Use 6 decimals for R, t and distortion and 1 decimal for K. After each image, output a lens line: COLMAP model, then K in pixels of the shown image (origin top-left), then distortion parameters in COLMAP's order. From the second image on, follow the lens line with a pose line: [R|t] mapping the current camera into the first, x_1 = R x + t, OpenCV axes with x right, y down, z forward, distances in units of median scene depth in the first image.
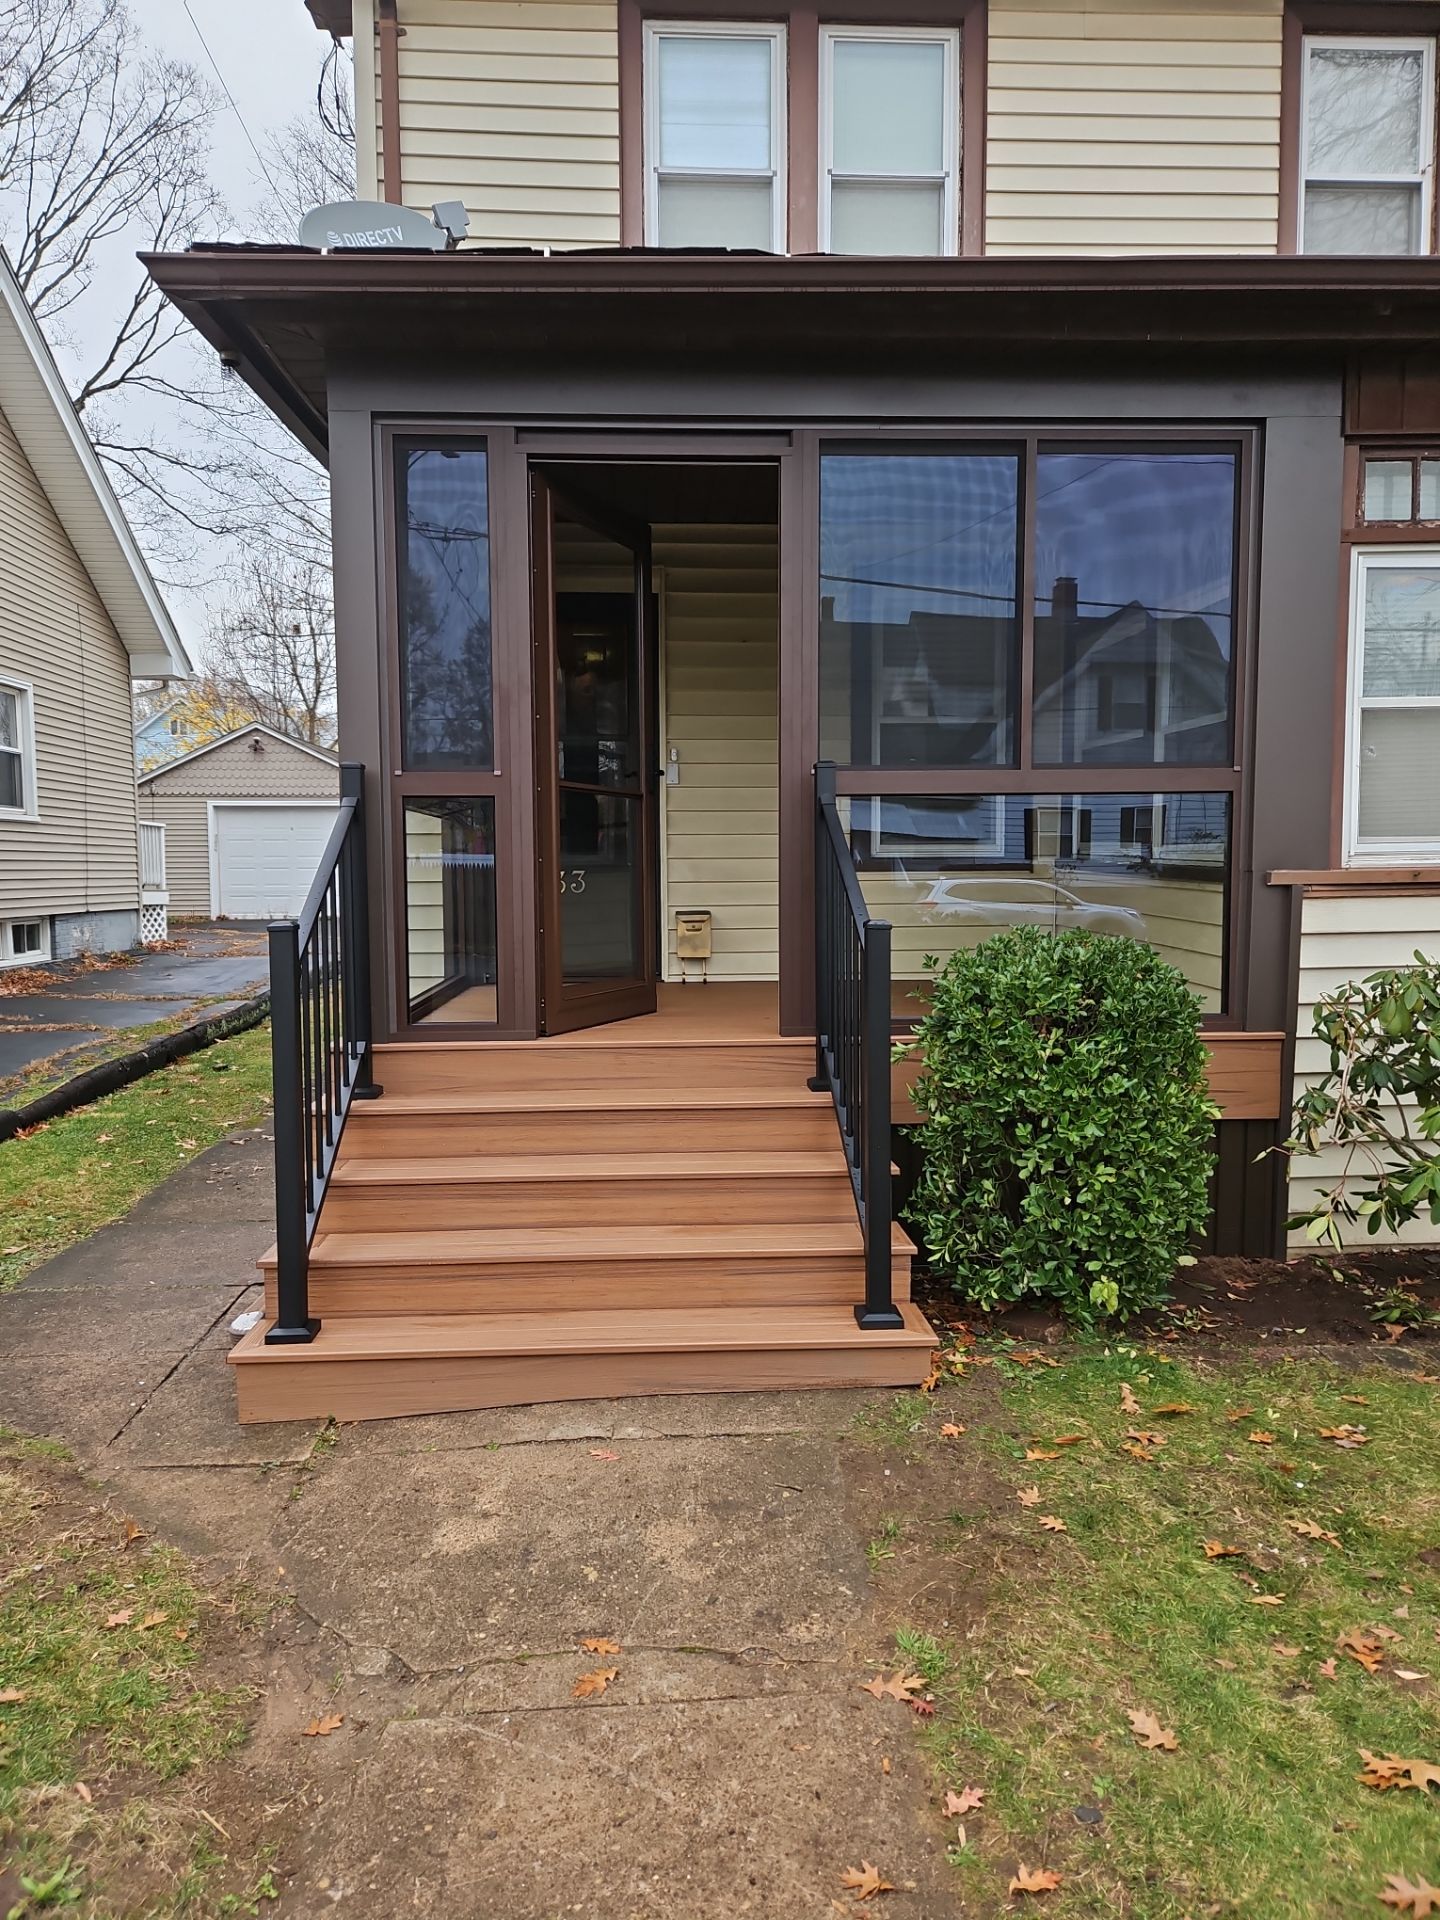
lens RADIAL K [[1268.6, 0, 728.3], [0, 1268.6, 960.7], [0, 0, 1]] dist [0.042243, -0.025175]
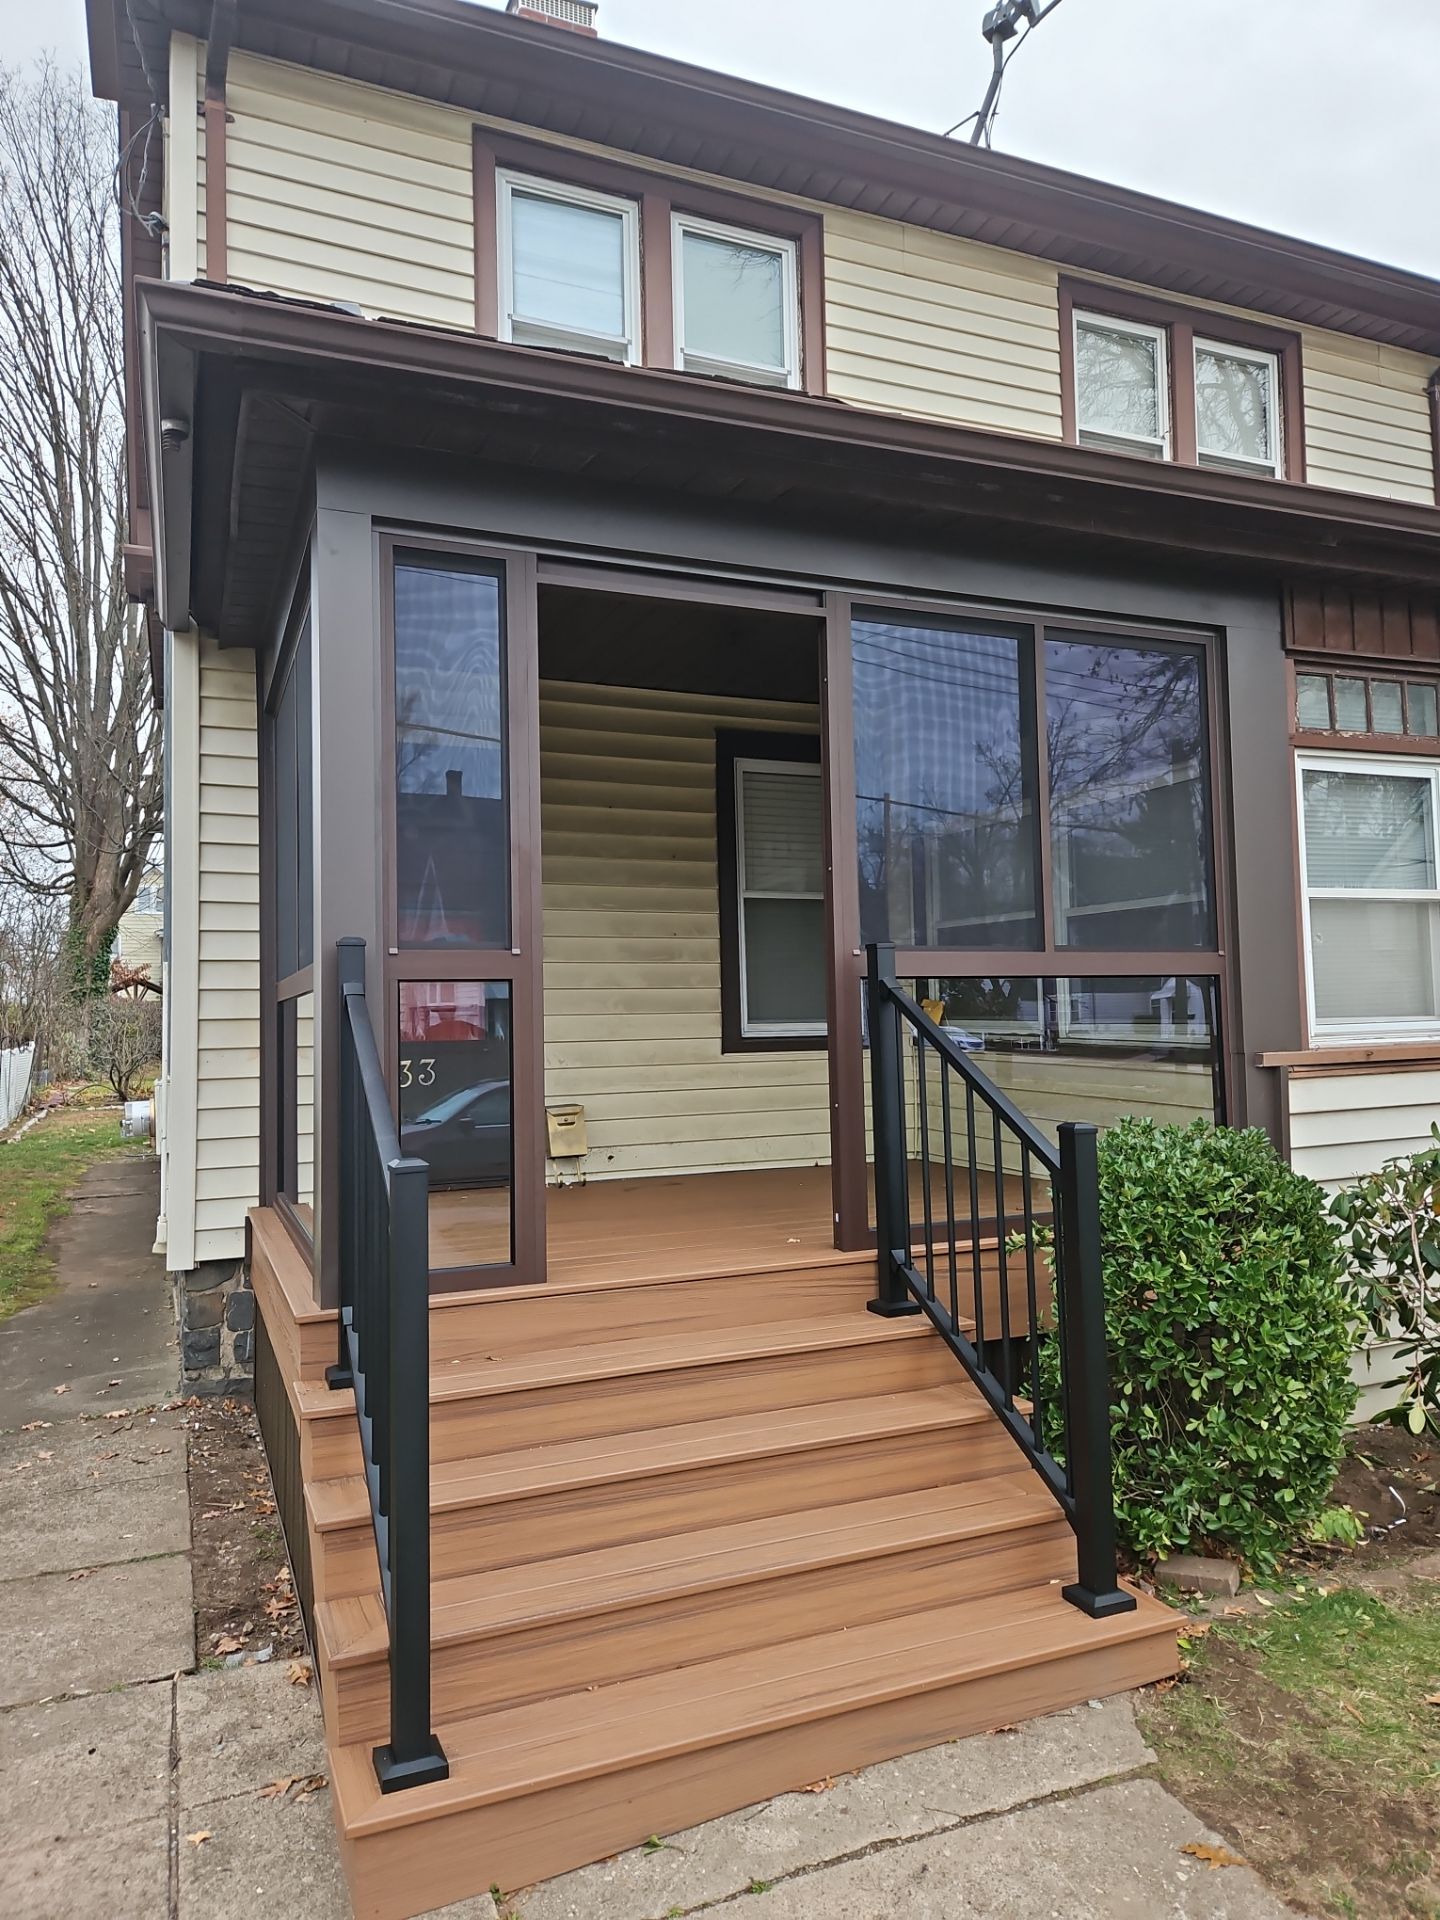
lens RADIAL K [[1268.6, 0, 727.5], [0, 1268.6, 957.0], [0, 0, 1]] dist [0.042243, -0.025175]
pose [[0.939223, 0.005878, 0.343257, -0.314011], [0.039358, 0.991418, -0.124667, -0.034395], [-0.341044, 0.130600, 0.930931, 0.181047]]
